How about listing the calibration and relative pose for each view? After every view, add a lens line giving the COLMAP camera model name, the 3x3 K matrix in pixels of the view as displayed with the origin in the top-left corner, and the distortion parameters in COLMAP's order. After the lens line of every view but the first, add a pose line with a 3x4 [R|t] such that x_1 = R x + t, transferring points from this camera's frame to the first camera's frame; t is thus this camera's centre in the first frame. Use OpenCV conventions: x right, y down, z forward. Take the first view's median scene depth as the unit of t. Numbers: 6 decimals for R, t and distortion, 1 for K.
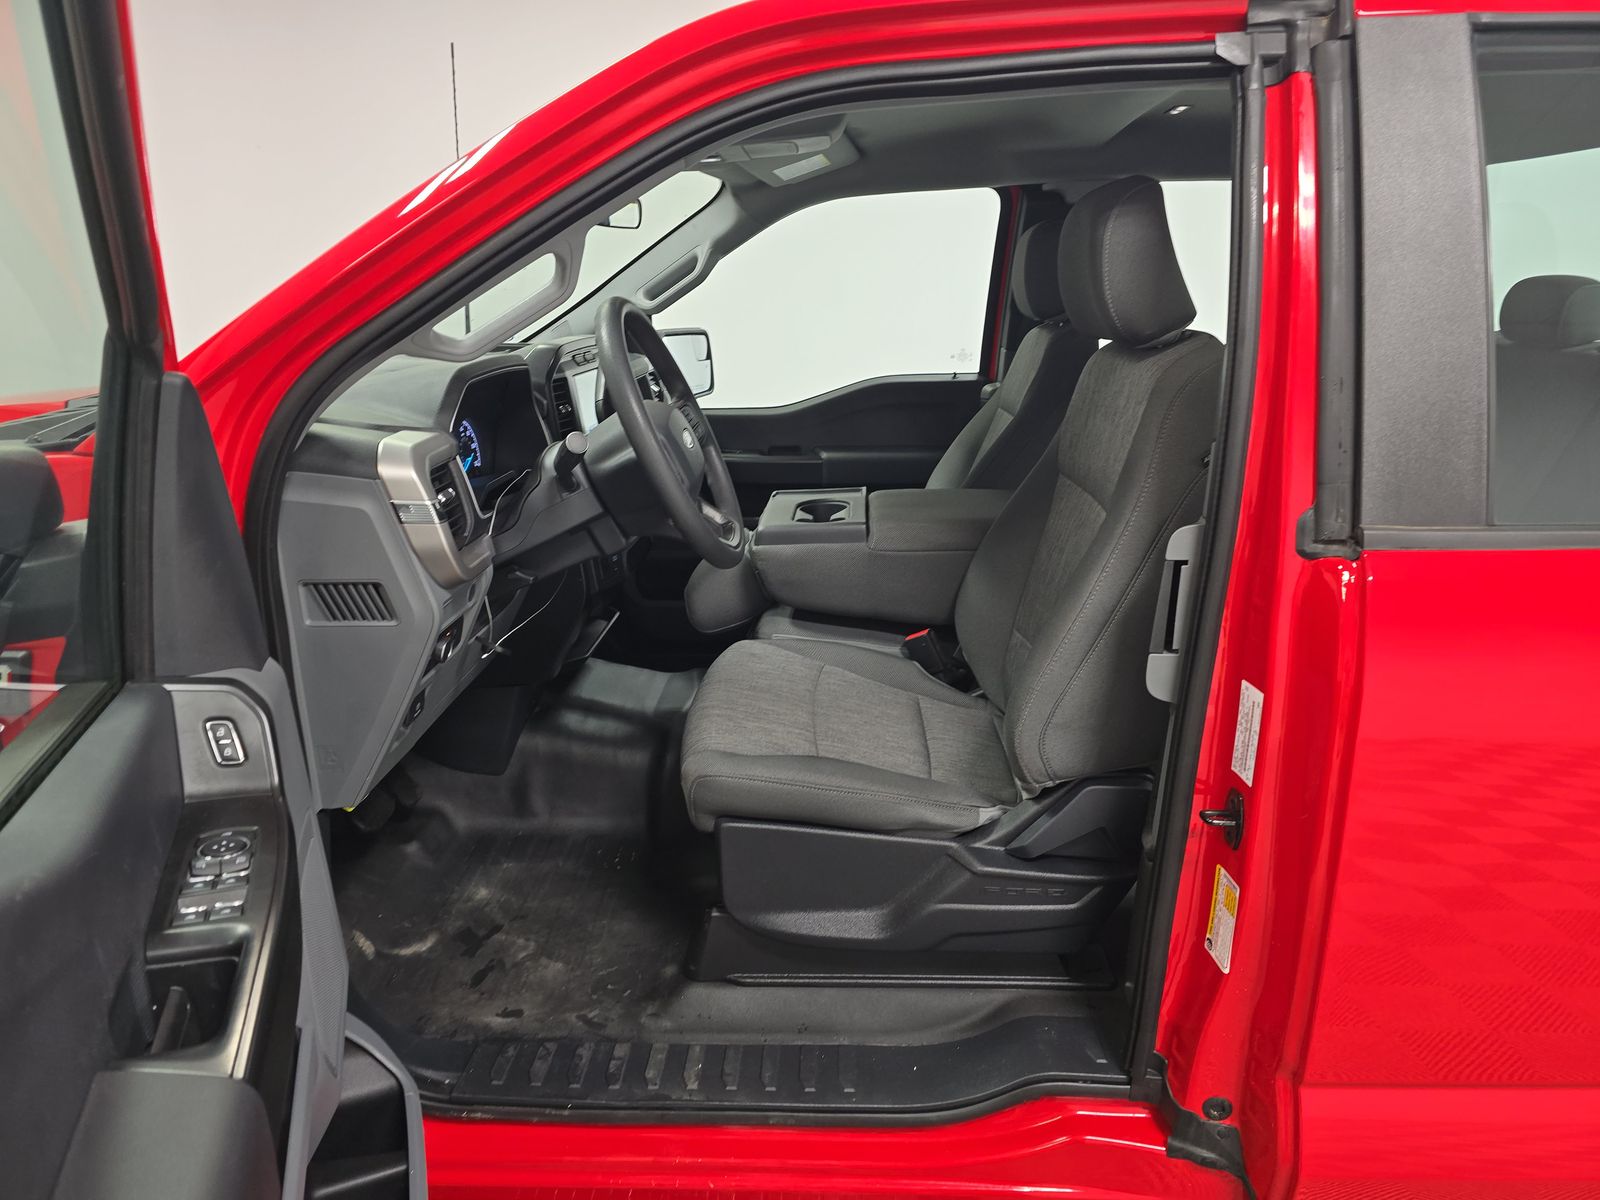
lens RADIAL K [[1060.4, 0, 792.8], [0, 1060.4, 608.2], [0, 0, 1]] dist [0.031725, -0.022445]
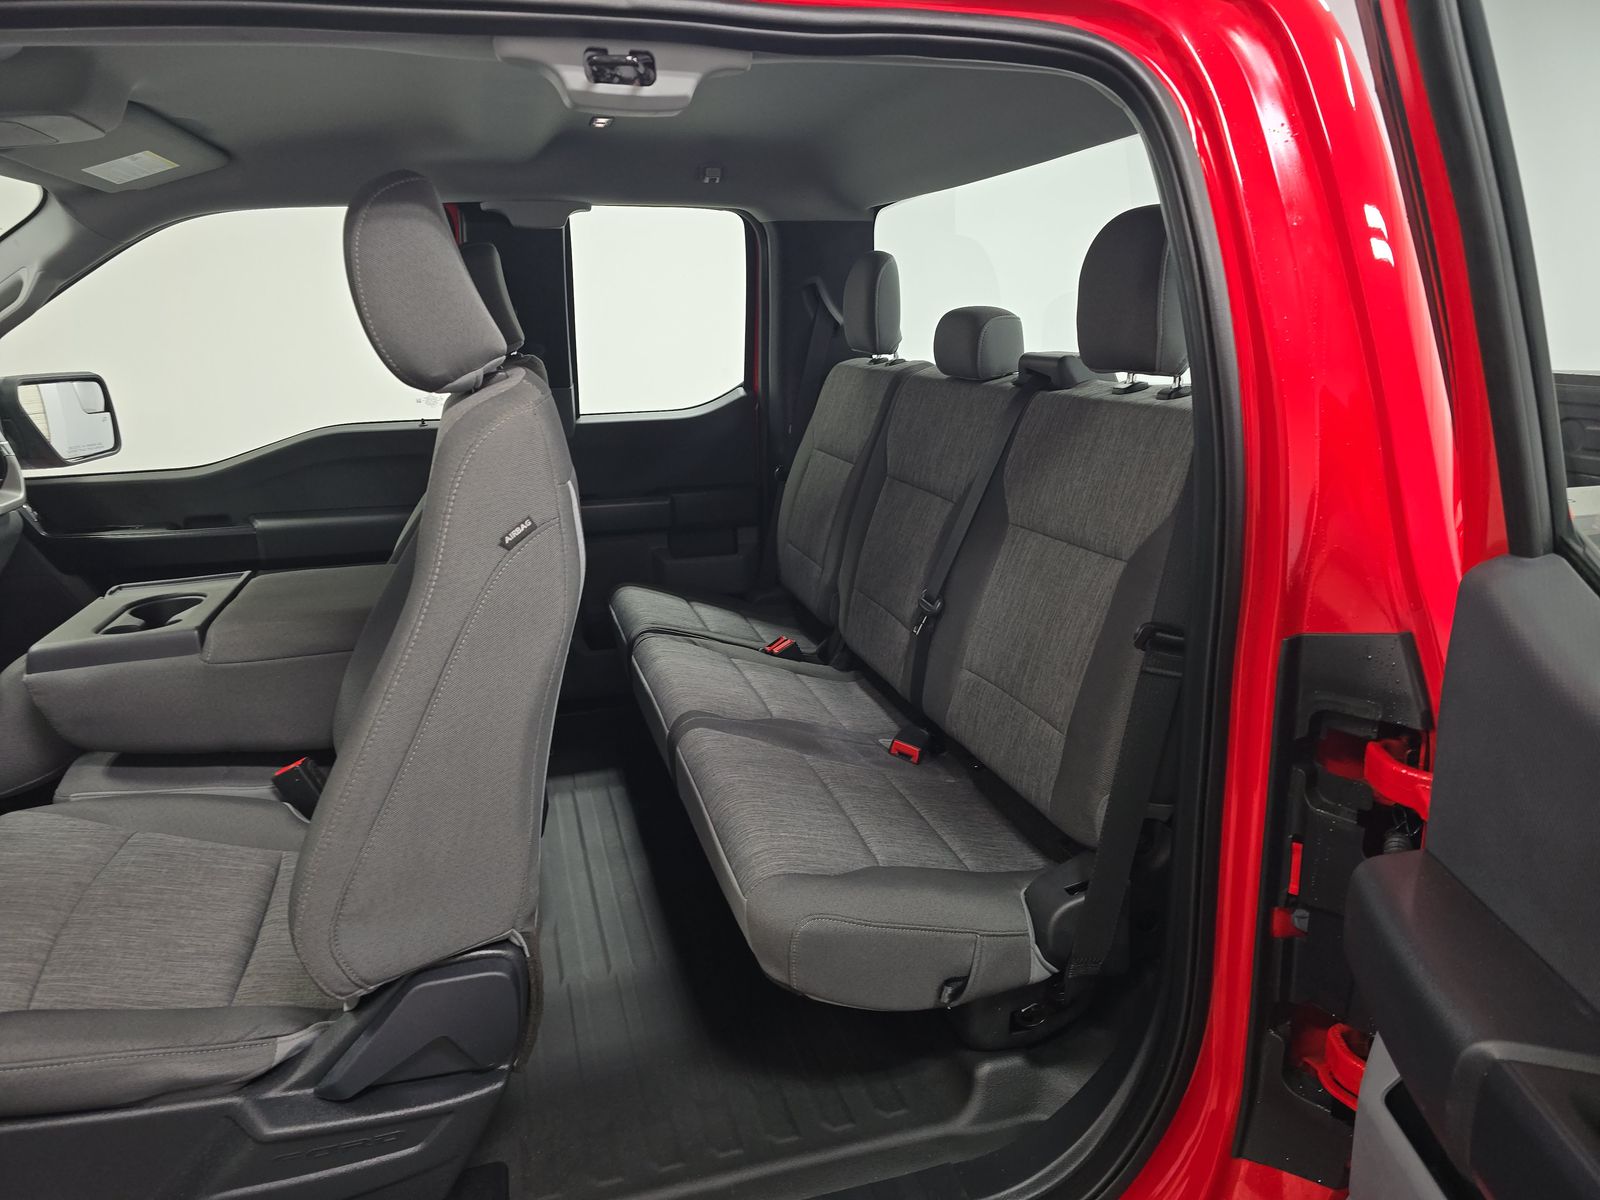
lens RADIAL K [[1060.4, 0, 812.6], [0, 1060.4, 593.5], [0, 0, 1]] dist [0.031725, -0.022445]
pose [[0.943145, -0.088030, 0.320512, 0.235265], [0.101998, 0.994418, -0.027021, -0.039519], [-0.316344, 0.058176, 0.946859, 0.142719]]
